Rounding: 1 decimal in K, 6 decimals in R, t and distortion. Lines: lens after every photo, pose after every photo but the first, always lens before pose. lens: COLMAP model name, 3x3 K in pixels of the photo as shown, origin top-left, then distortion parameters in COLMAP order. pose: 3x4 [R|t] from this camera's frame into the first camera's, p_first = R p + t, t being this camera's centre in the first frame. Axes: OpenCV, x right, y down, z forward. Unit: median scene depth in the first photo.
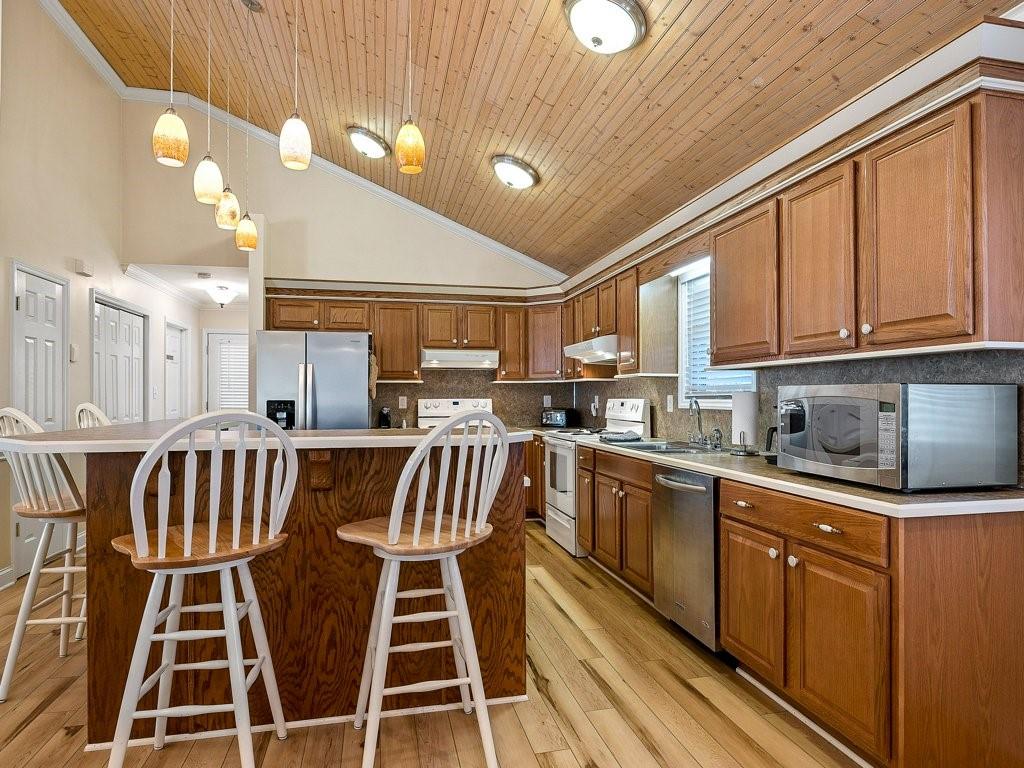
lens RADIAL K [[604.2, 0, 523.2], [0, 604.2, 397.3], [0, 0, 1]] dist [0.001605, -0.000850]
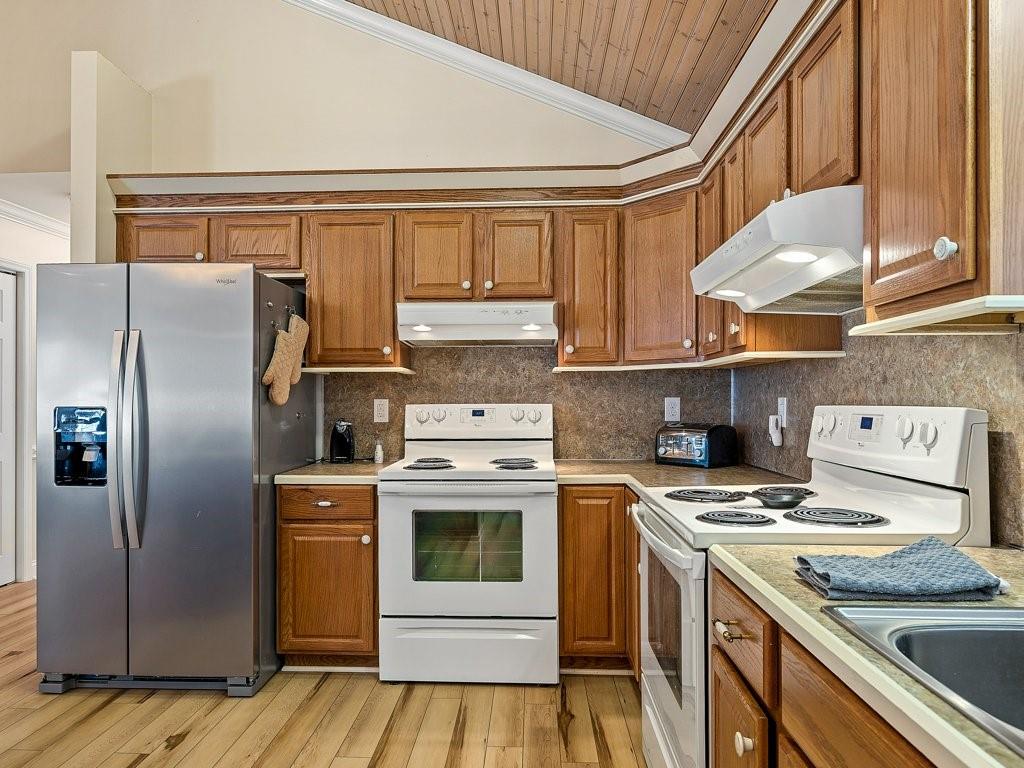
lens RADIAL K [[604.2, 0, 526.2], [0, 604.2, 402.1], [0, 0, 1]] dist [0.001605, -0.000850]
pose [[0.961636, 0.001335, -0.274326, 0.068049], [-0.000706, 0.999997, 0.002391, -0.000321], [0.274329, -0.002106, 0.961634, 0.569369]]
